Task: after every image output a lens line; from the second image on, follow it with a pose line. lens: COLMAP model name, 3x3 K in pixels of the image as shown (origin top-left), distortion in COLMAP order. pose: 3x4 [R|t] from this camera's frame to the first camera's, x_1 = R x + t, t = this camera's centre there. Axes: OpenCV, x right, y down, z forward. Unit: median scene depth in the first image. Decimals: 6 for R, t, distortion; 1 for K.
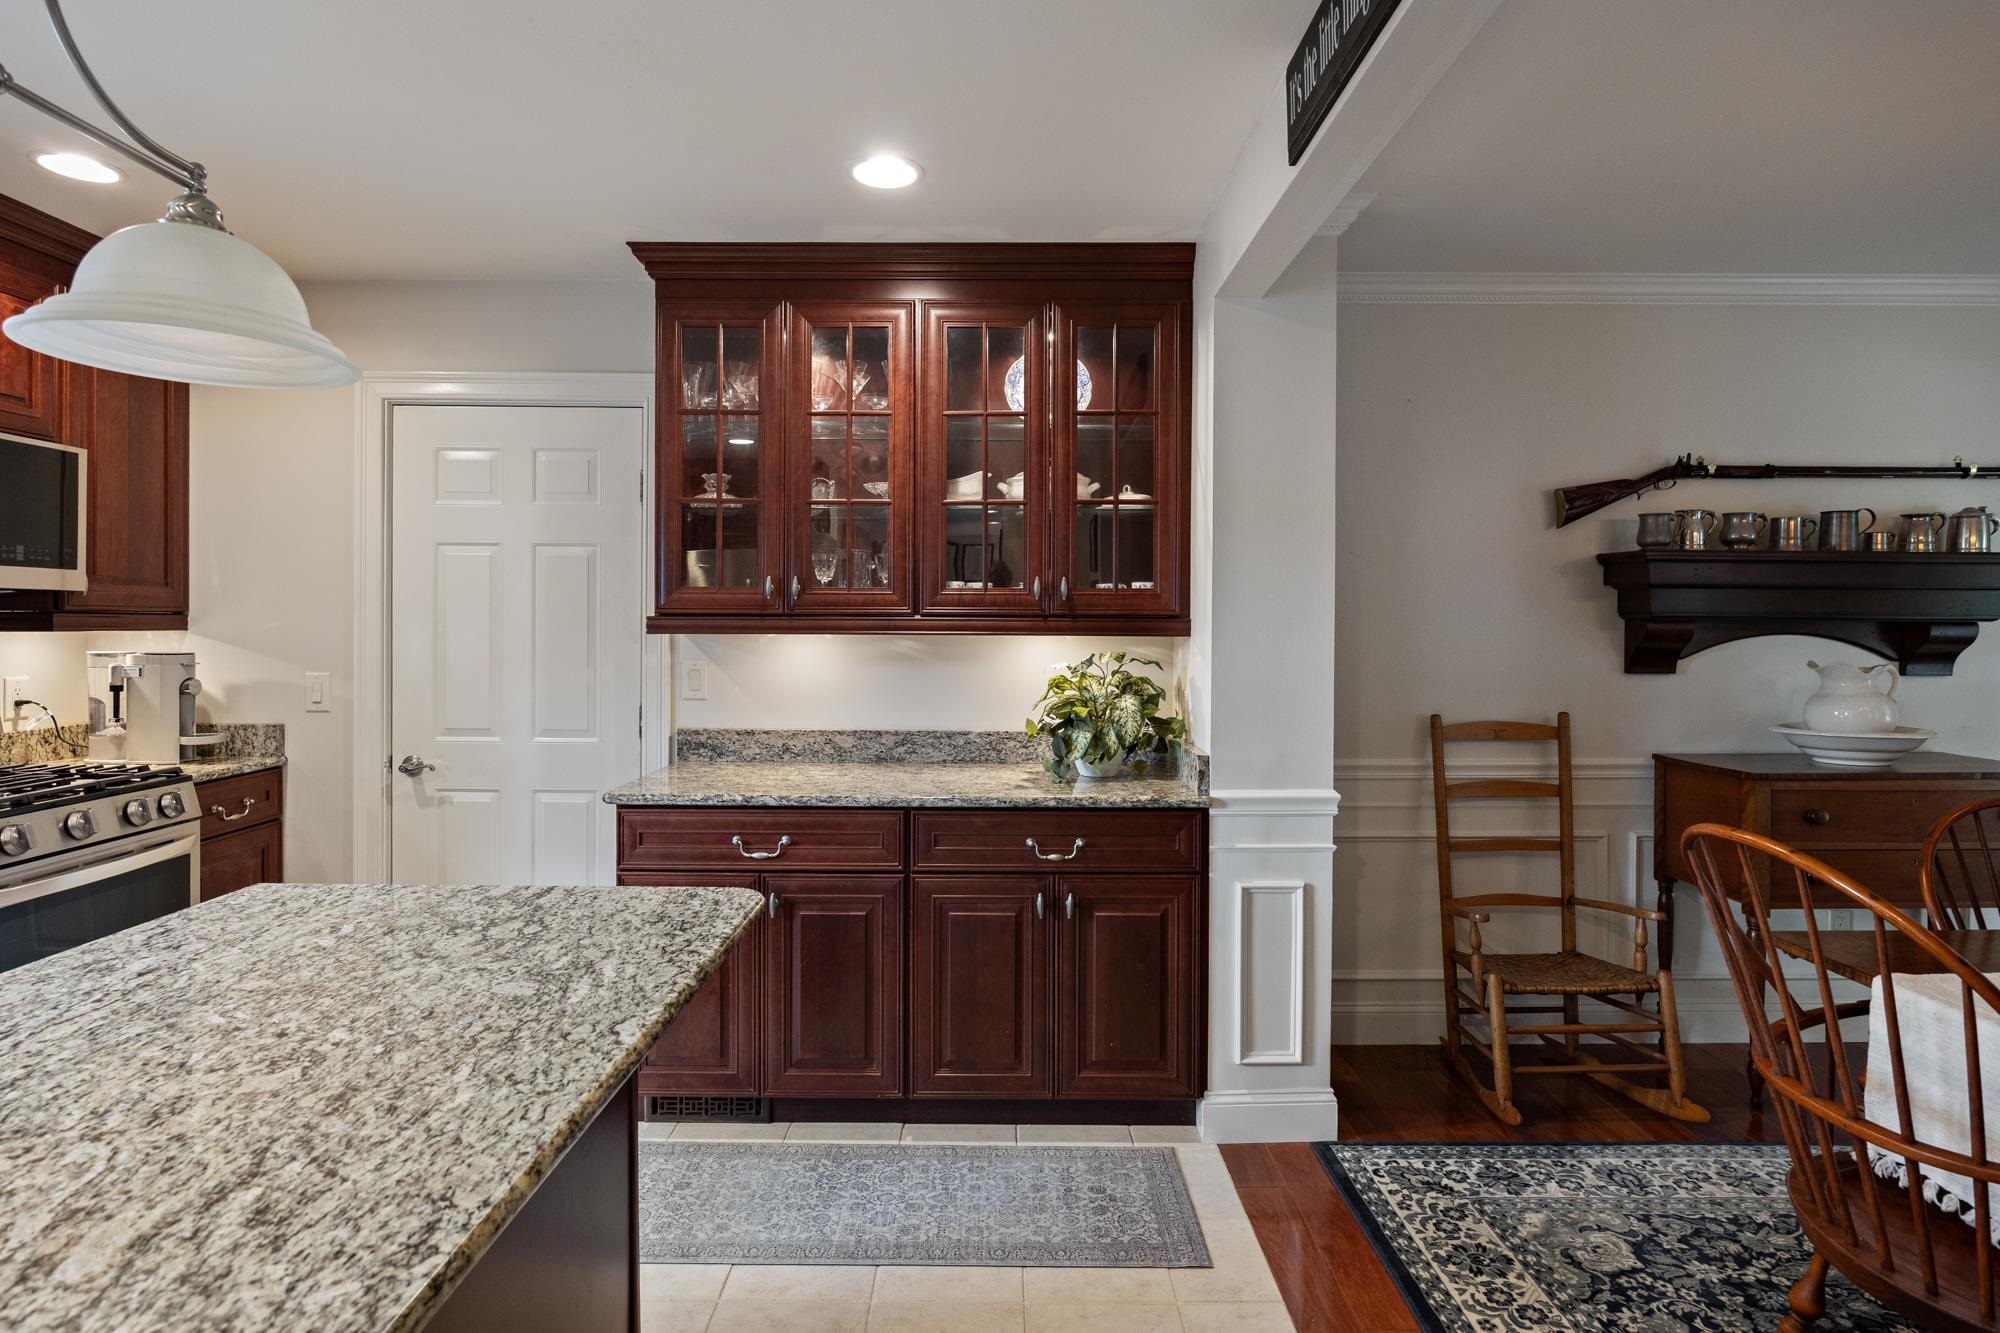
lens RADIAL K [[1035.0, 0, 989.5], [0, 1035.0, 628.8], [0, 0, 1]] dist [-0.011824, 0.000693]
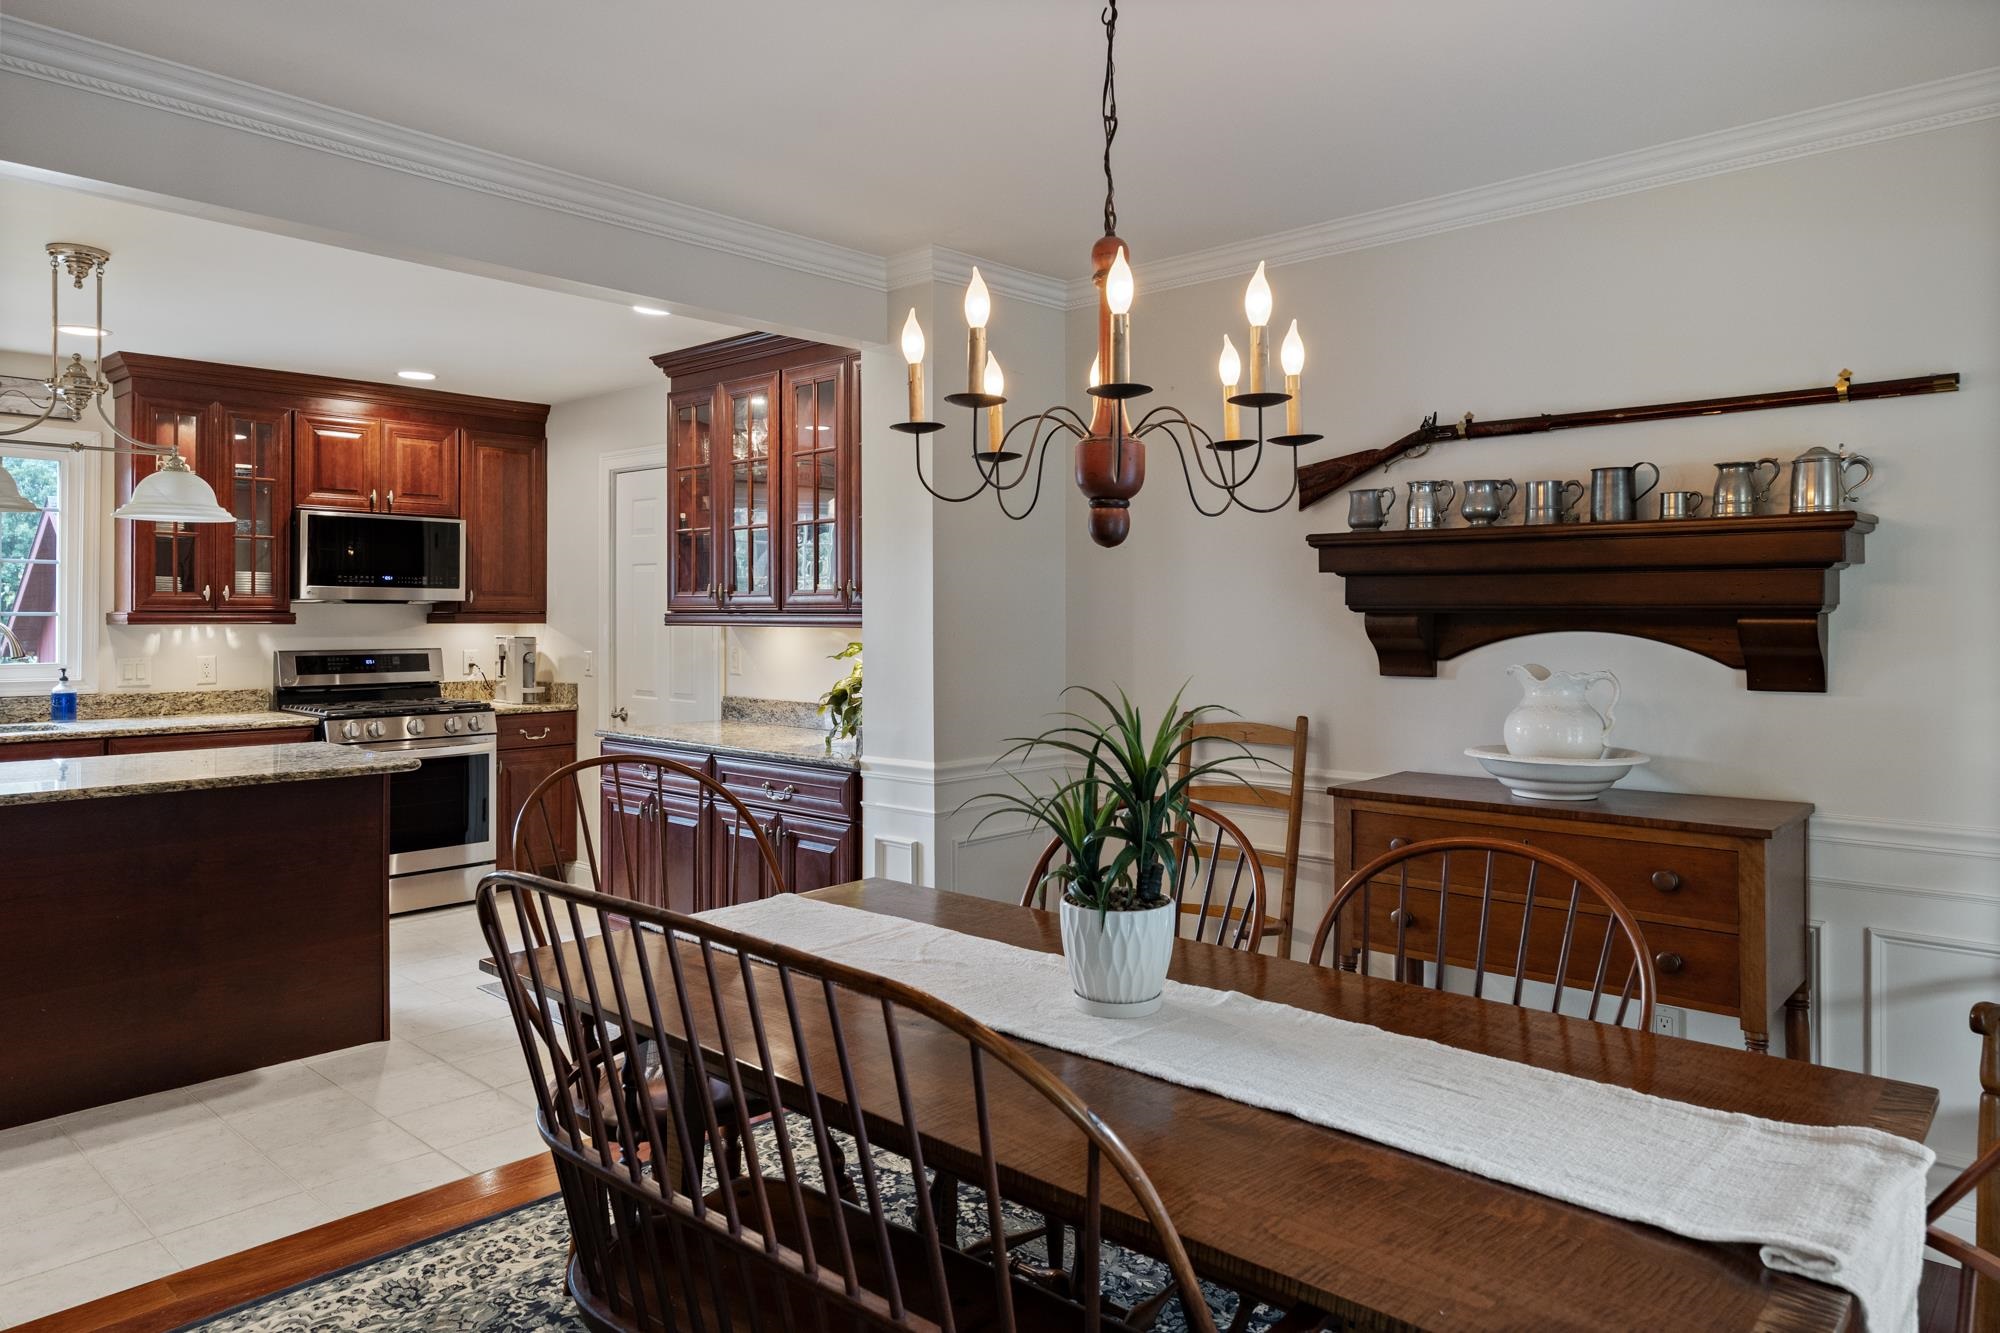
lens RADIAL K [[1272.3, 0, 997.4], [0, 1272.3, 611.8], [0, 0, 1]] dist [-0.007513, -0.002936]
pose [[0.739764, -0.004871, -0.672849, 1.159005], [-0.001915, 0.999955, -0.009344, 0.001059], [0.672864, 0.008201, 0.739721, 0.003305]]
